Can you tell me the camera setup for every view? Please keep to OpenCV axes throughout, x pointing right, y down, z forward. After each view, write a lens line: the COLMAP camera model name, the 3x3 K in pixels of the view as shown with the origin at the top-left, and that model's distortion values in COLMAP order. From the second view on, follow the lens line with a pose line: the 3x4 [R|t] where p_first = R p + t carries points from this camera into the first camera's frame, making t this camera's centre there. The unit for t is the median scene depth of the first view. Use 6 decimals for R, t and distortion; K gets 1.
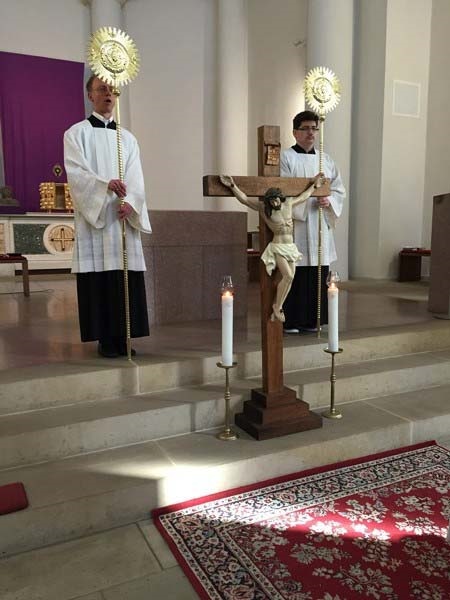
lens RADIAL K [[512.3, 0, 236.5], [0, 512.3, 296.5], [0, 0, 1]] dist [0.098636, -0.128248]
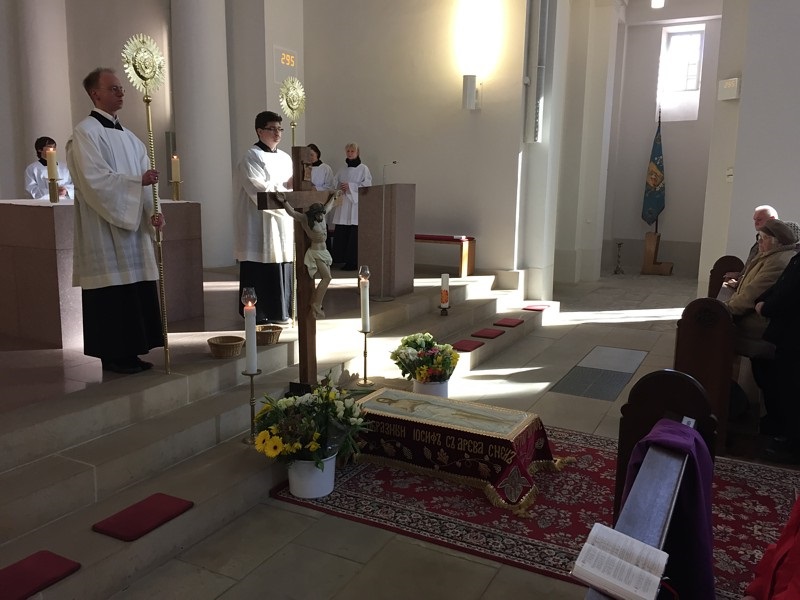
lens RADIAL K [[683.1, 0, 396.3], [0, 683.1, 301.7], [0, 0, 1]] dist [0.098636, -0.128248]
pose [[0.814054, -0.083640, 0.574735, -0.659356], [0.055343, 0.996244, 0.066594, -0.080159], [-0.578146, -0.022403, 0.815626, -0.346597]]
